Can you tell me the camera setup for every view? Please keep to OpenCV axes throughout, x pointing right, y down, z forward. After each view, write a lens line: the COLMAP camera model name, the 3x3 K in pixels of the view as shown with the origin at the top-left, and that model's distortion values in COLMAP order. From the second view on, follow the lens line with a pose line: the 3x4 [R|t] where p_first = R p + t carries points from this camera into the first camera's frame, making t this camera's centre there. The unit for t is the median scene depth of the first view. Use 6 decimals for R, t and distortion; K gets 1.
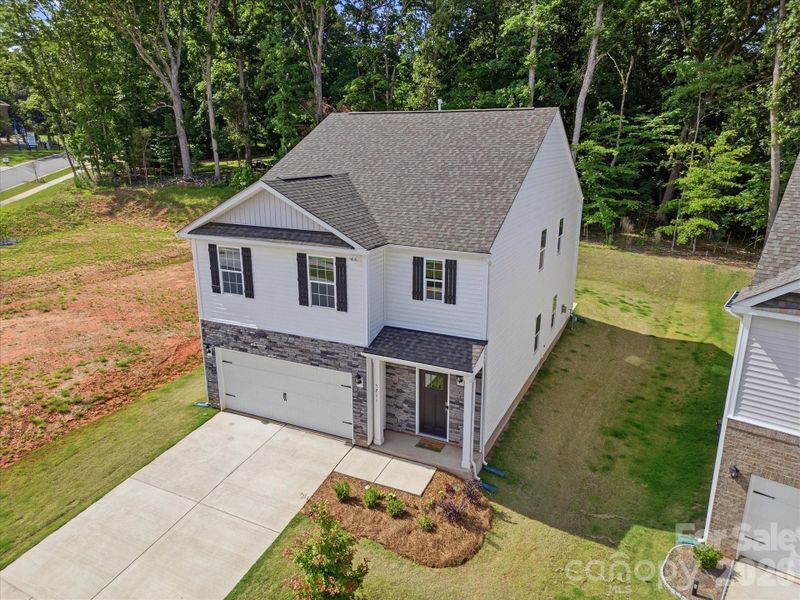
lens RADIAL K [[568.1, 0, 397.8], [0, 568.1, 278.2], [0, 0, 1]] dist [0.061126, -0.049822]
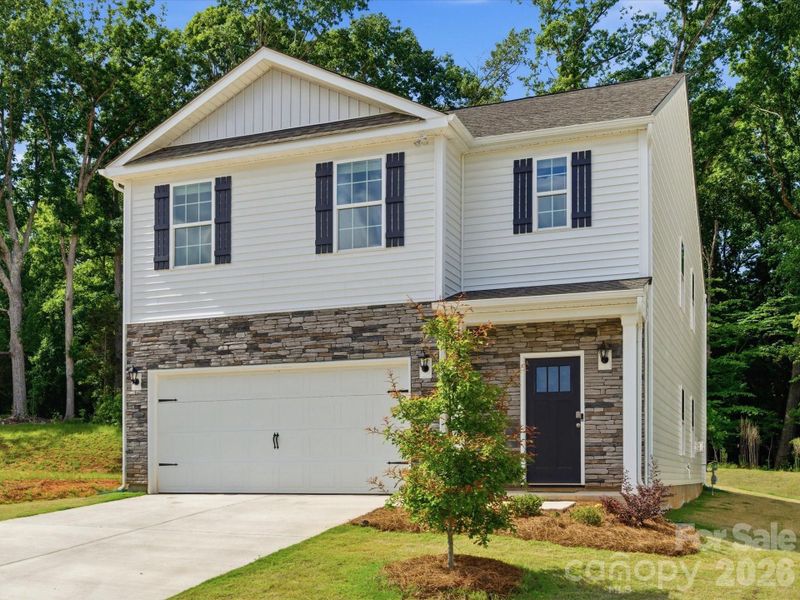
lens RADIAL K [[921.4, 0, 381.4], [0, 921.4, 443.1], [0, 0, 1]] dist [-0.001948, 0.013699]
pose [[0.997909, 0.008307, 0.064099, -0.163621], [0.010099, 0.959487, -0.281571, 0.494268], [-0.063841, 0.281630, 0.957397, 0.149326]]
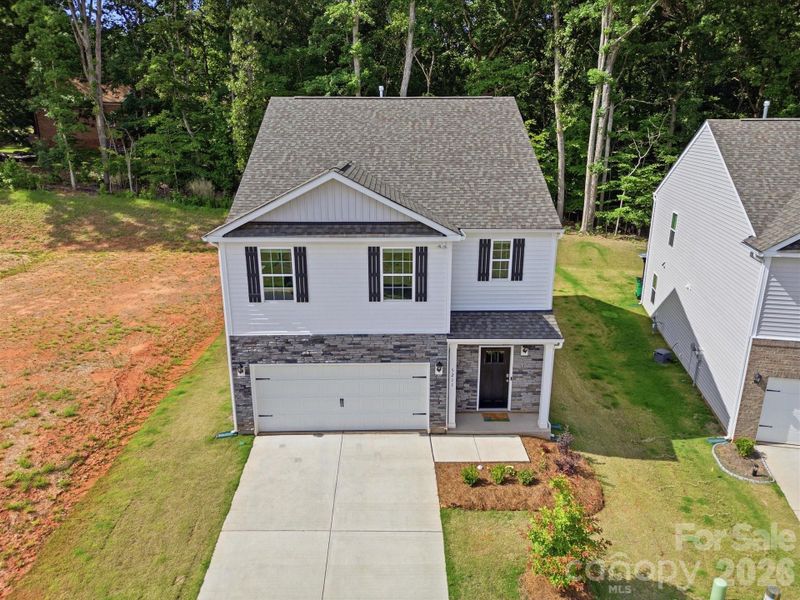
lens RADIAL K [[568.1, 0, 397.8], [0, 568.1, 278.2], [0, 0, 1]] dist [0.061126, -0.049822]
pose [[0.894588, -0.114897, 0.431870, -0.529772], [0.106231, 0.993357, 0.044227, -0.027993], [-0.434083, 0.006313, 0.900851, 0.127359]]
